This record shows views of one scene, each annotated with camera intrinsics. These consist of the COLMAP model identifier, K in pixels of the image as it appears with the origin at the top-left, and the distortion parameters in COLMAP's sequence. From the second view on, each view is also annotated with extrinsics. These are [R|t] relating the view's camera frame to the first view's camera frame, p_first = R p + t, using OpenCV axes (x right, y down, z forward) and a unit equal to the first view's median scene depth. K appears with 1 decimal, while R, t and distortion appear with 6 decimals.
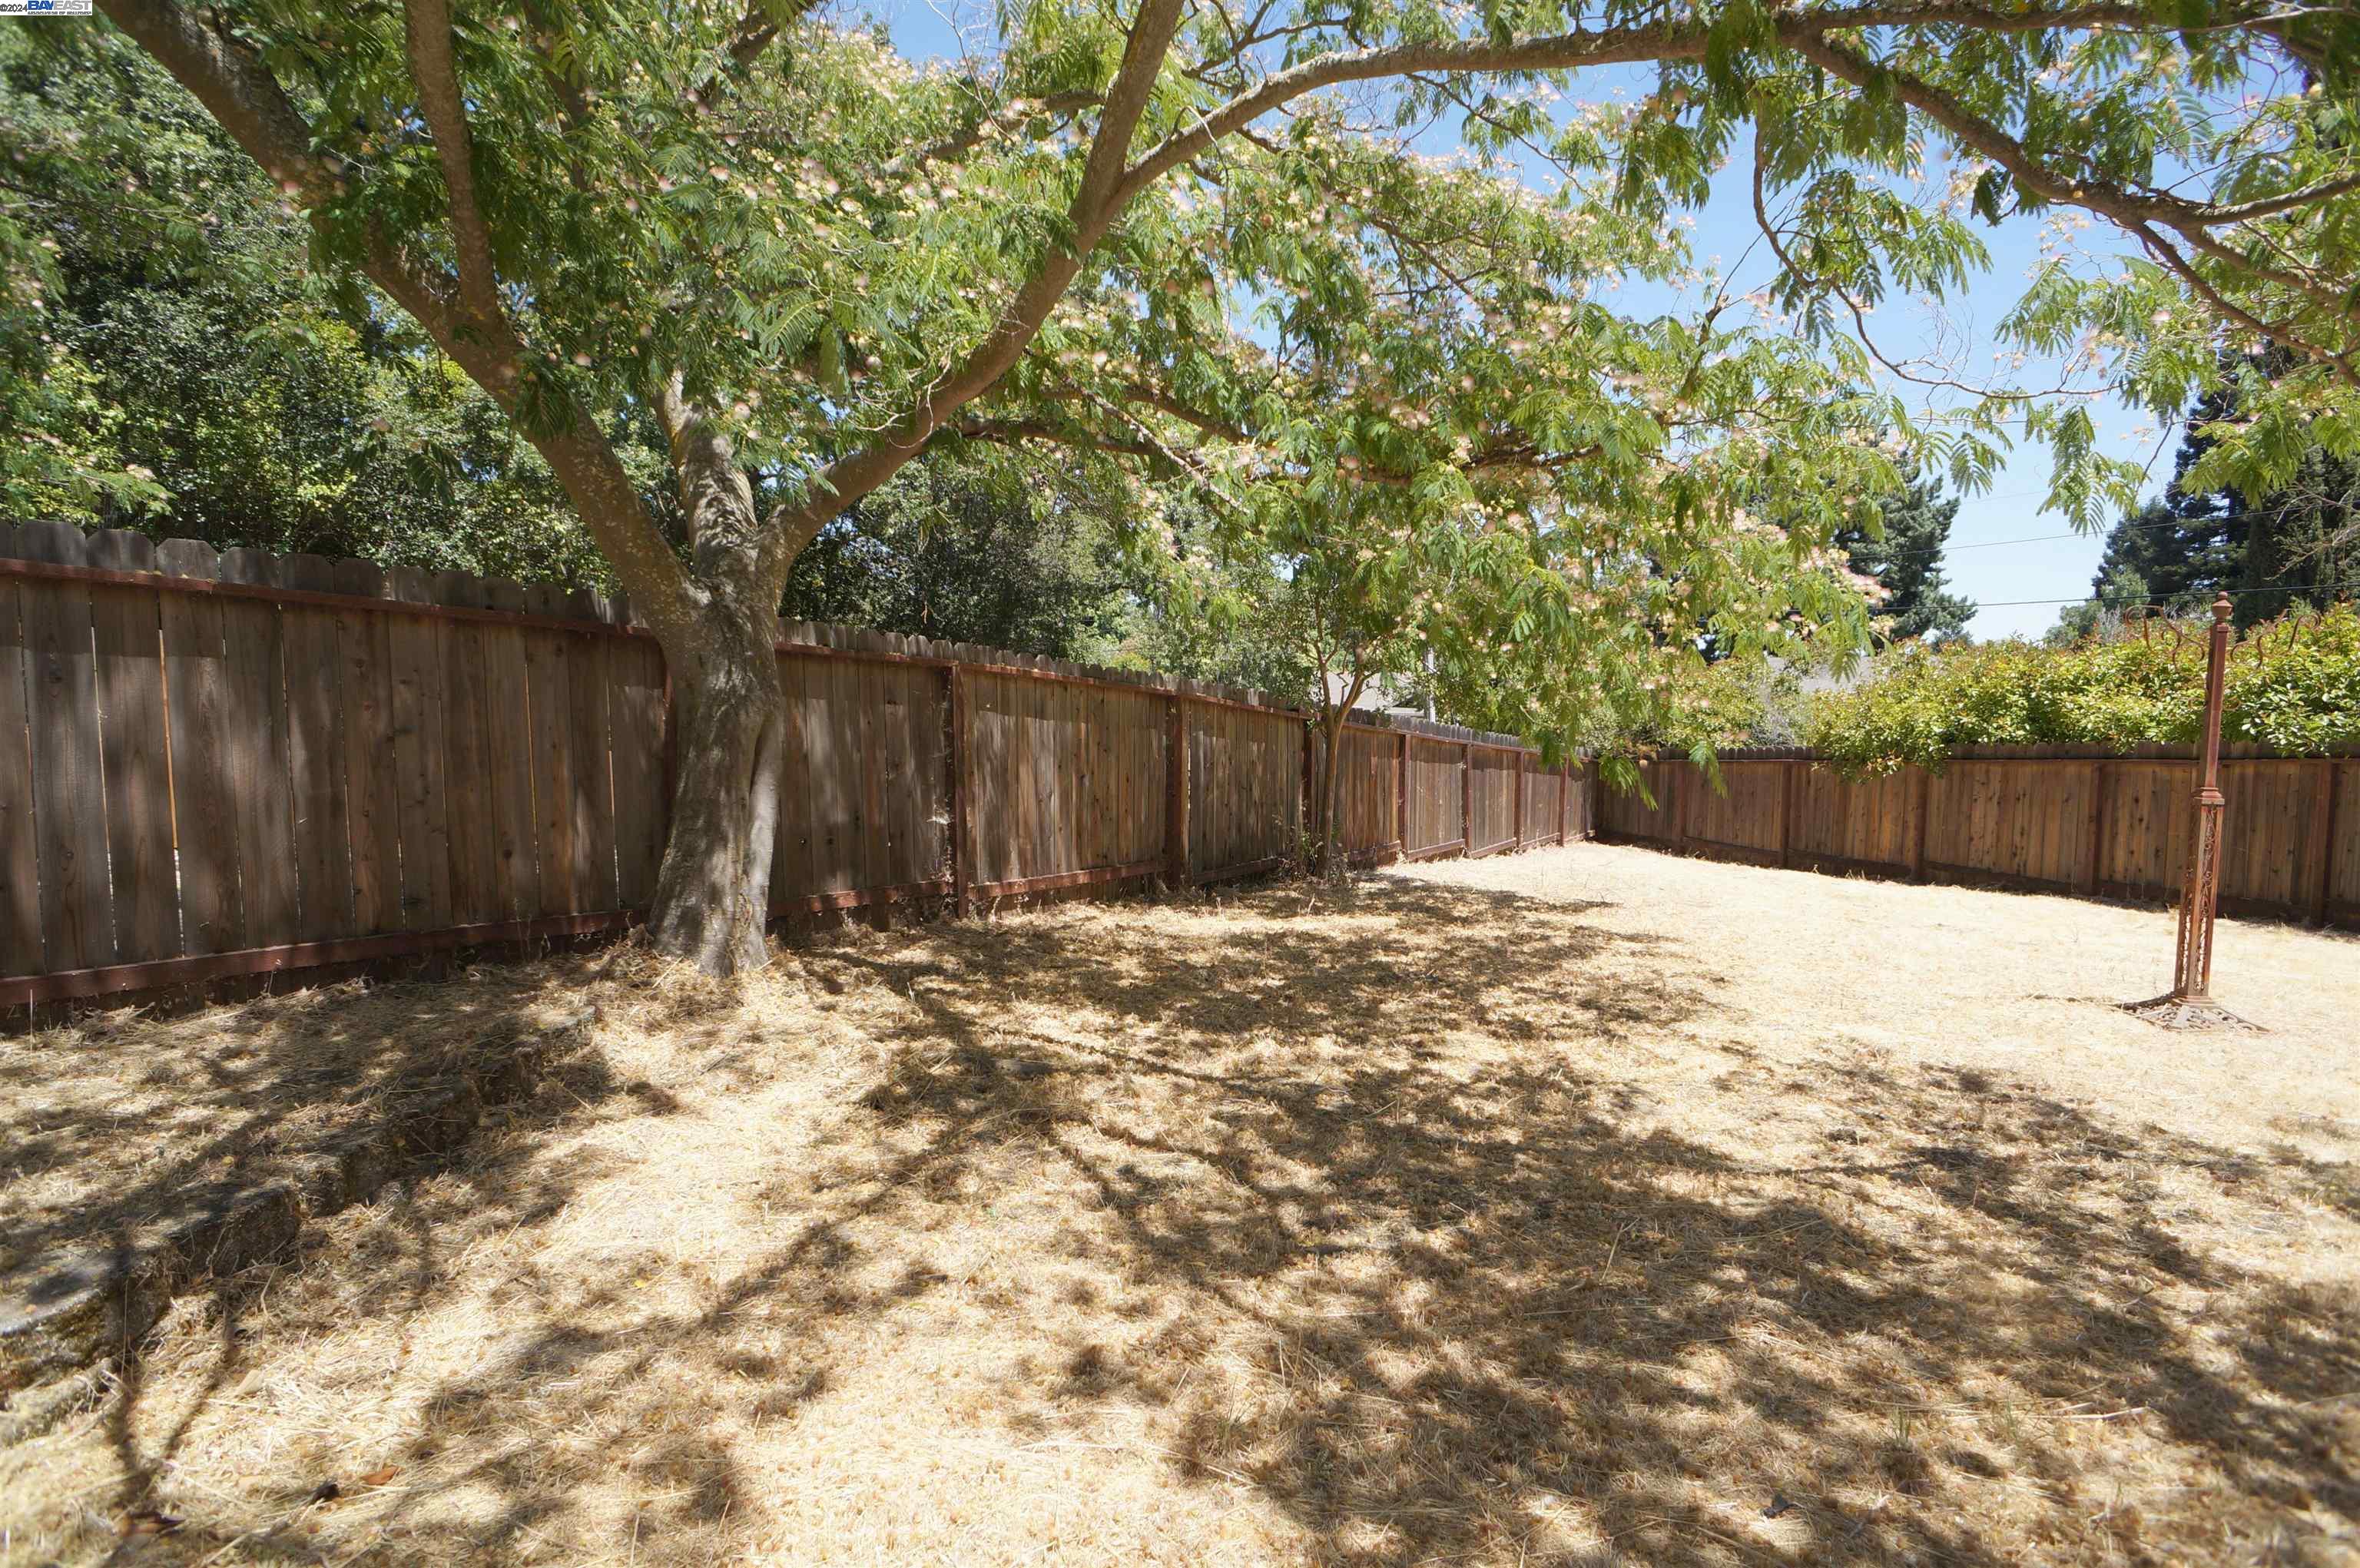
lens RADIAL K [[1241.1, 0, 1185.2], [0, 1241.1, 795.4], [0, 0, 1]] dist [-0.035573, 0.014976]
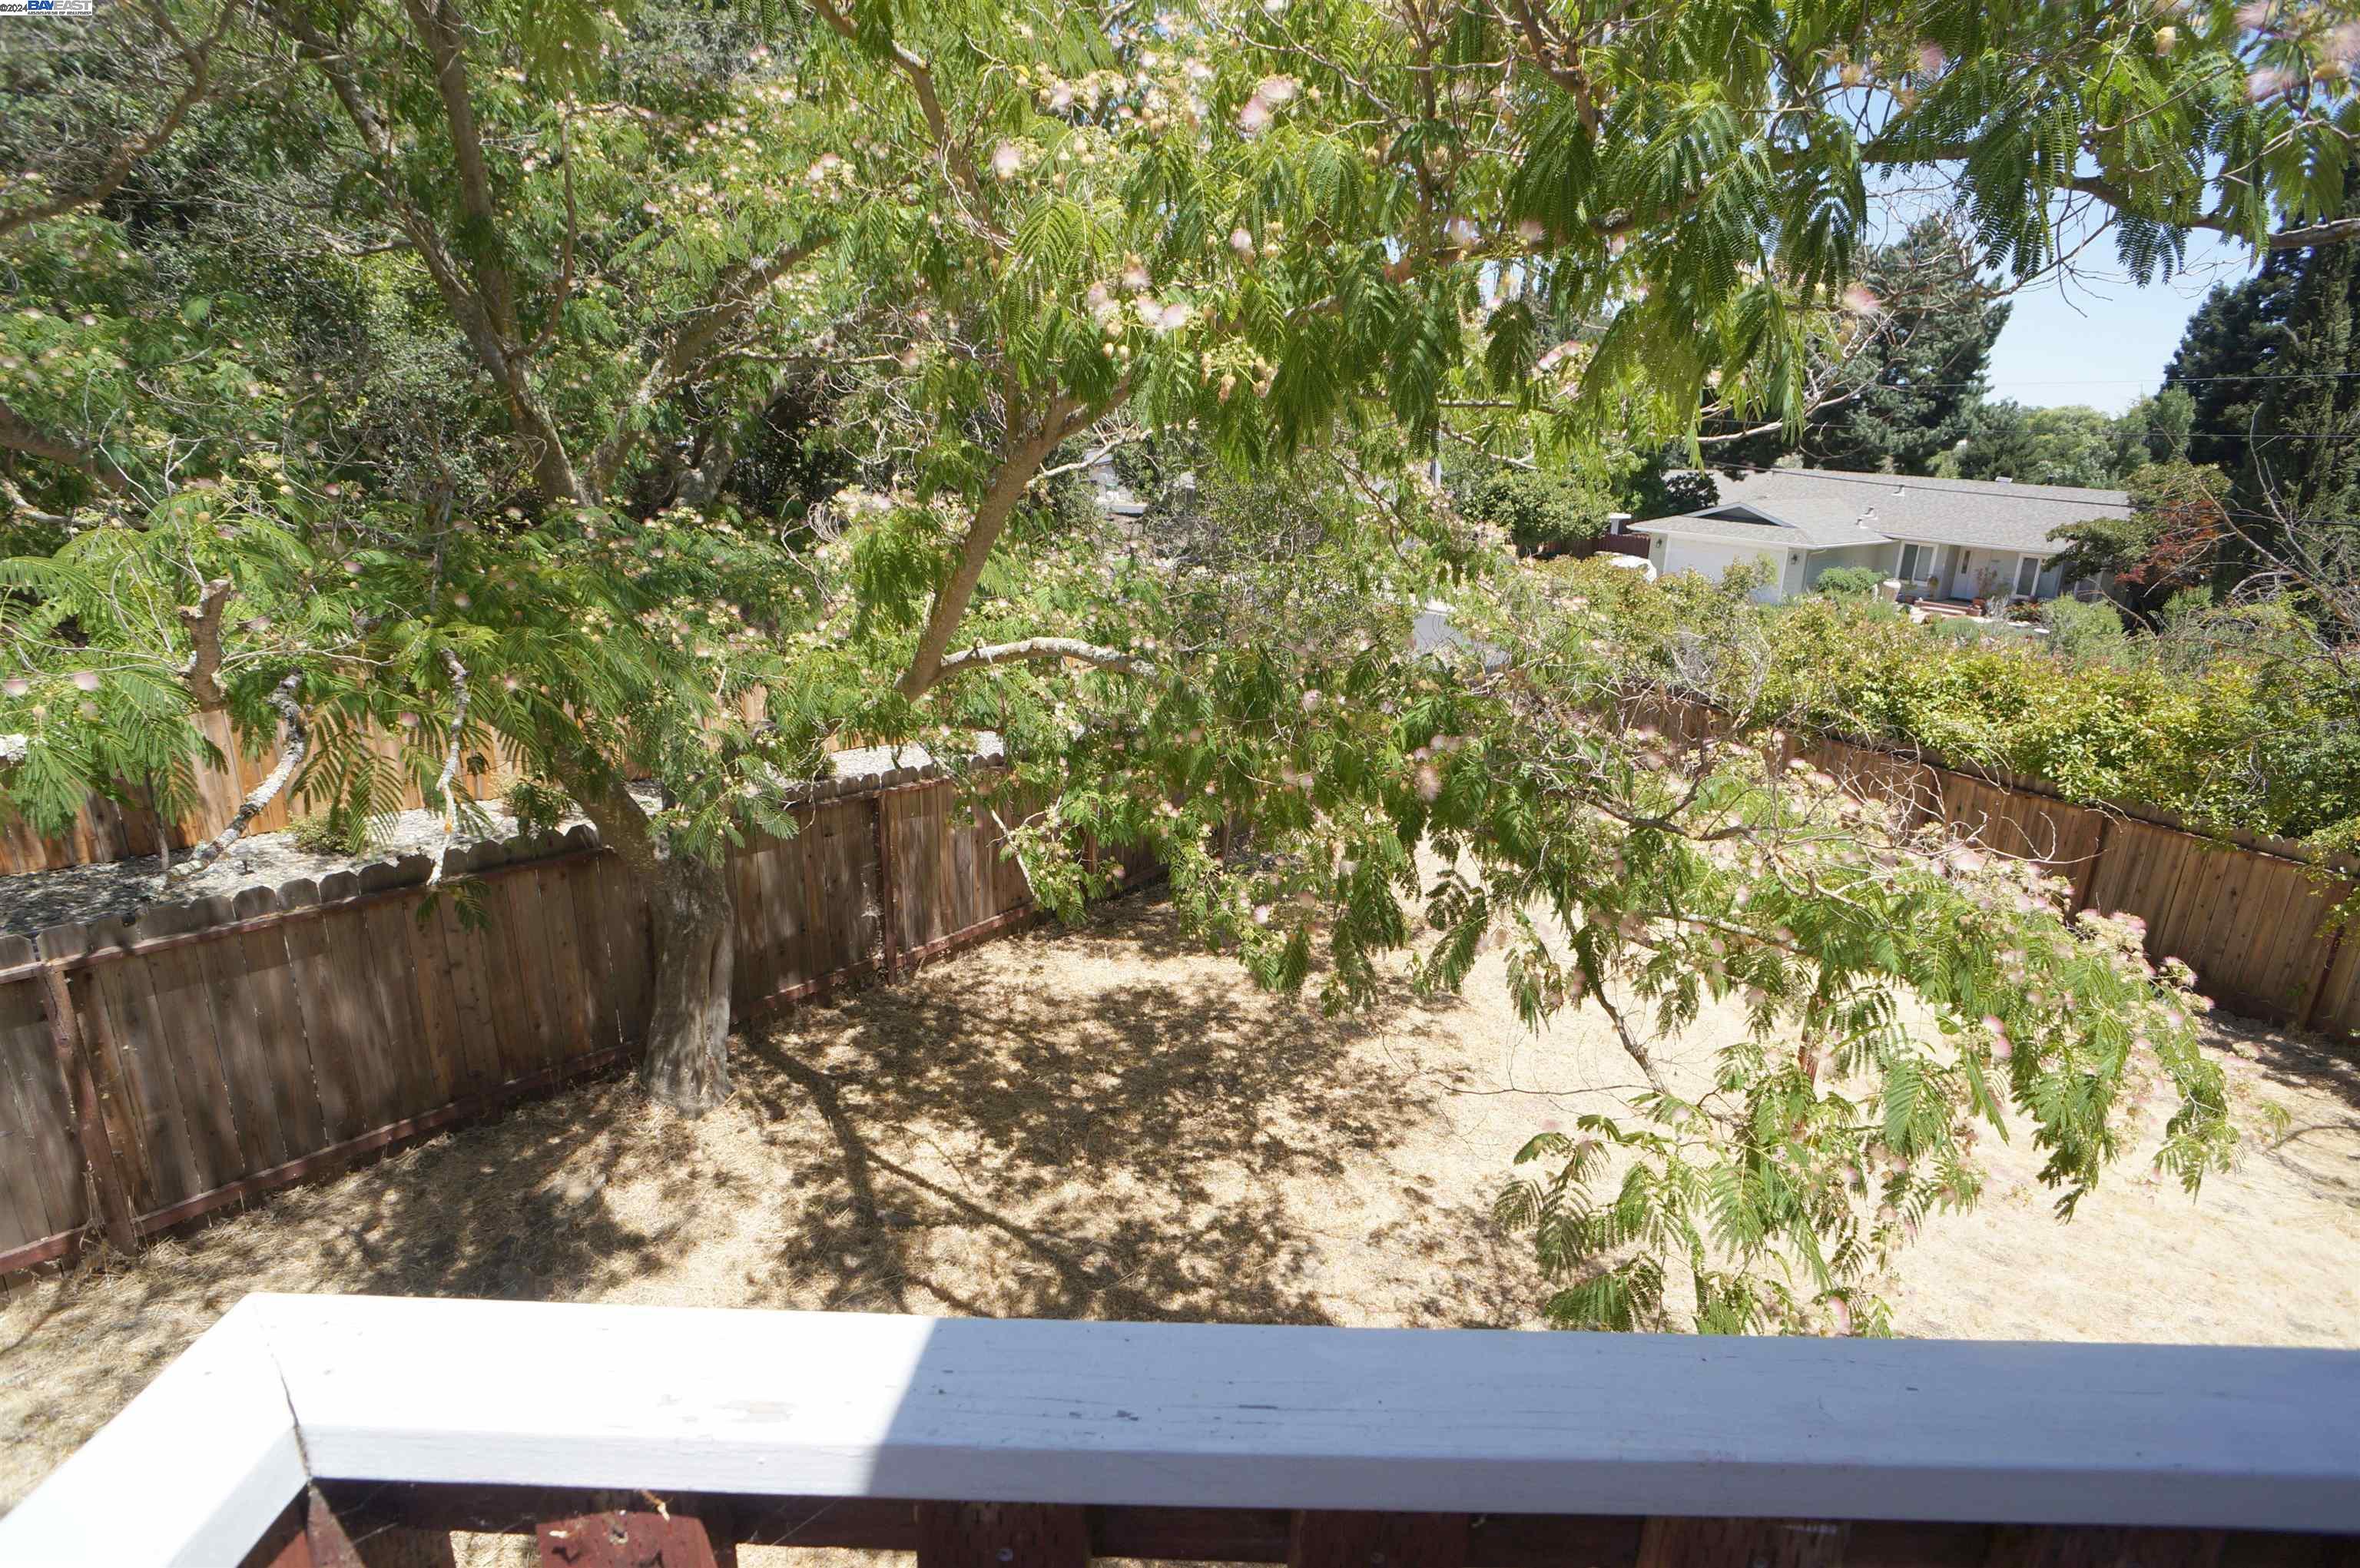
lens RADIAL K [[1241.1, 0, 1185.4], [0, 1241.1, 779.4], [0, 0, 1]] dist [-0.035573, 0.014976]
pose [[0.999152, 0.035941, -0.020109, 0.150744], [-0.031237, 0.979560, 0.198711, -0.395491], [0.026840, -0.197914, 0.979852, -0.217412]]
